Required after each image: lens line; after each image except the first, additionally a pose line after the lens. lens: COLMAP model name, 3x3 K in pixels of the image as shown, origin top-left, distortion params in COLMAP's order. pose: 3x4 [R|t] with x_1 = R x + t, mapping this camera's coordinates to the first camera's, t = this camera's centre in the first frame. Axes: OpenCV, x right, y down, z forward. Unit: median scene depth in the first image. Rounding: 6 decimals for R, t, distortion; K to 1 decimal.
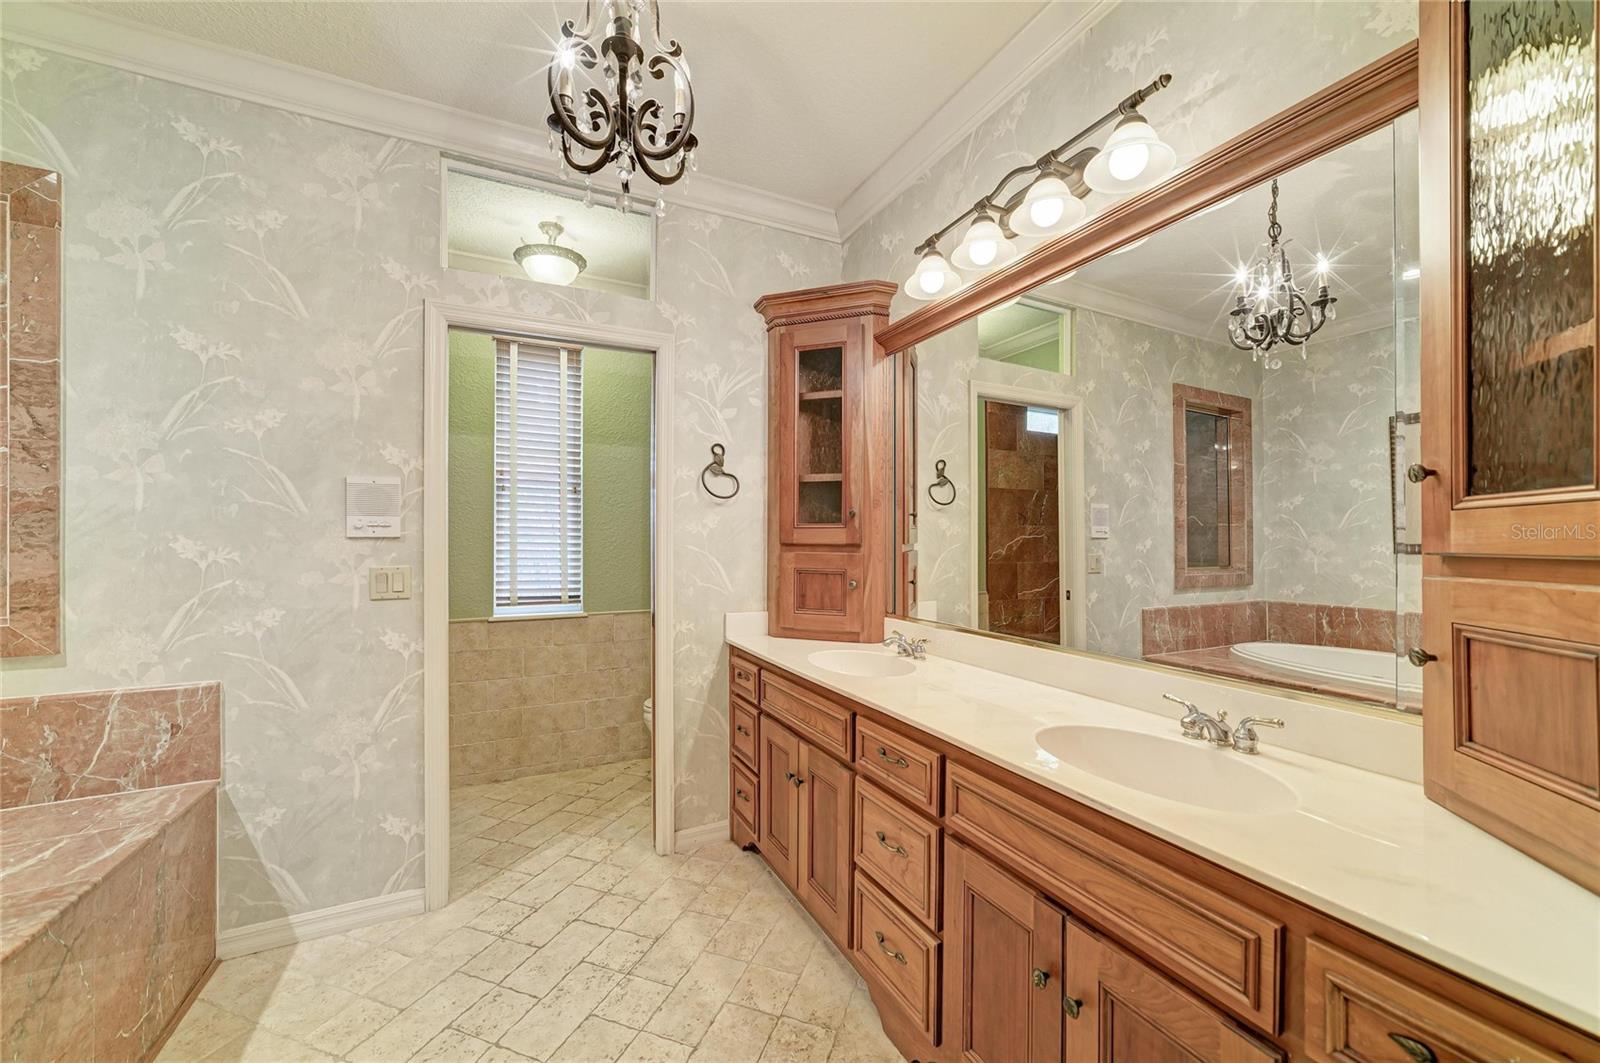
lens RADIAL K [[638.1, 0, 804.5], [0, 638.1, 539.7], [0, 0, 1]] dist [-0.020459, 0.007927]
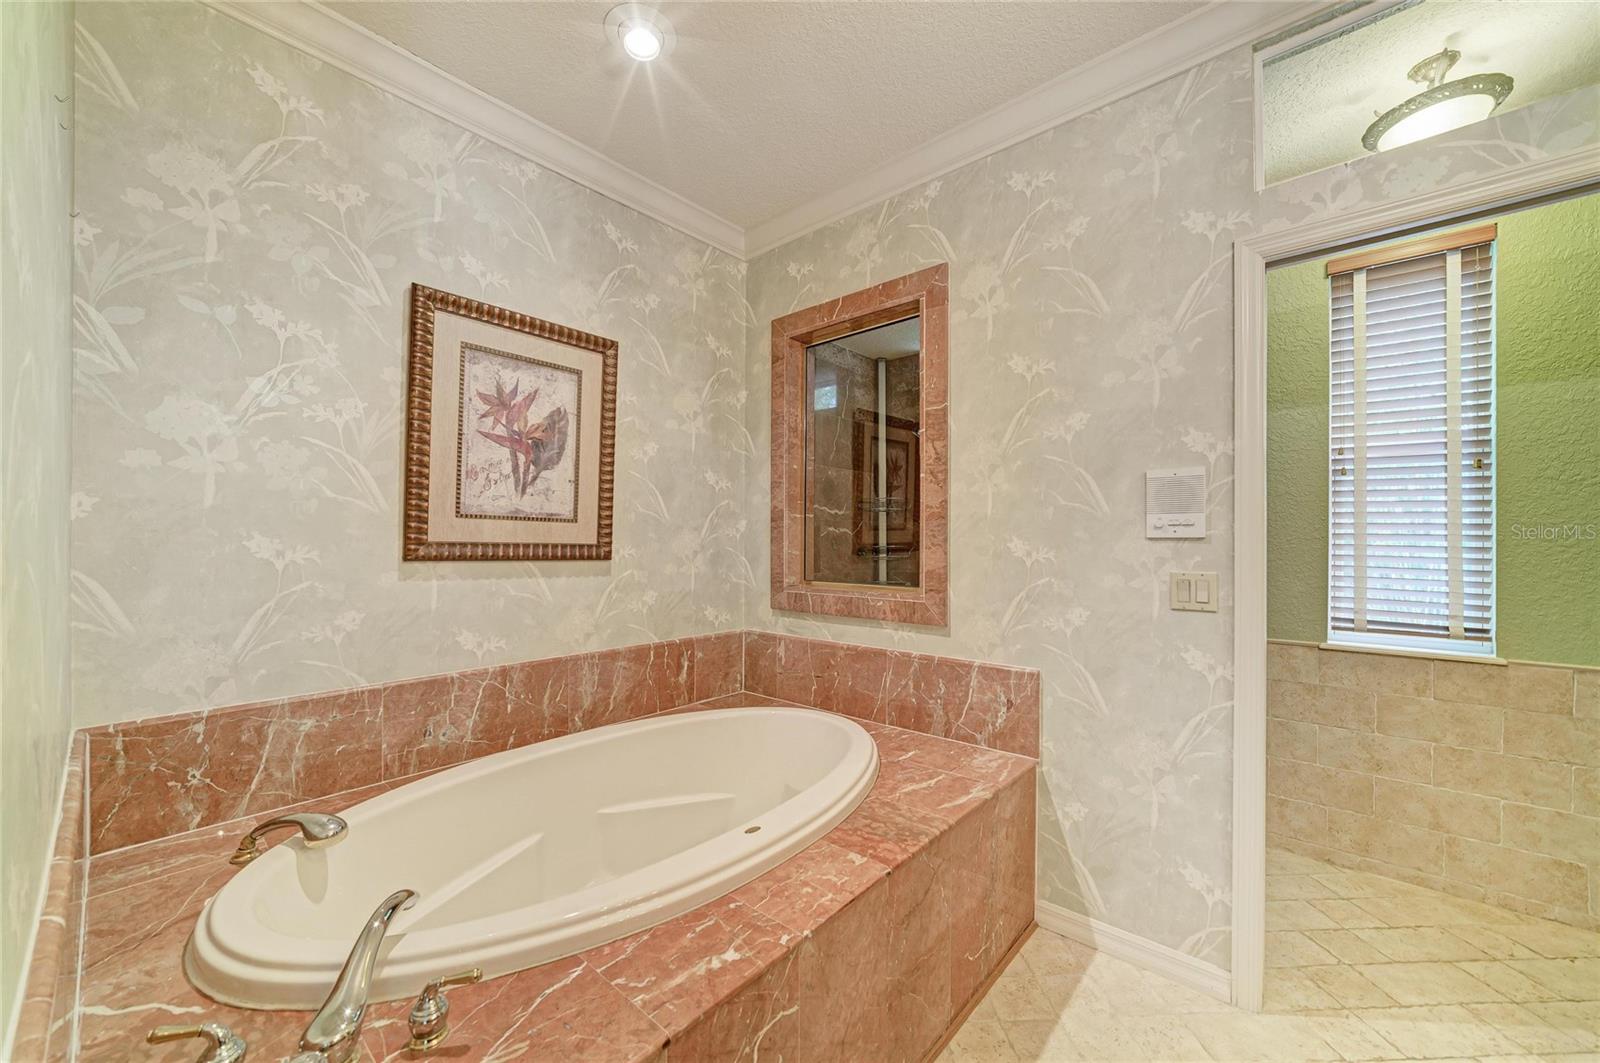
lens RADIAL K [[638.1, 0, 804.5], [0, 638.1, 539.7], [0, 0, 1]] dist [-0.020459, 0.007927]
pose [[0.424934, 0.001077, -0.905224, -0.104216], [-0.002495, 0.999997, 0.000019, 0.000112], [0.905221, 0.002251, 0.424935, 0.163827]]
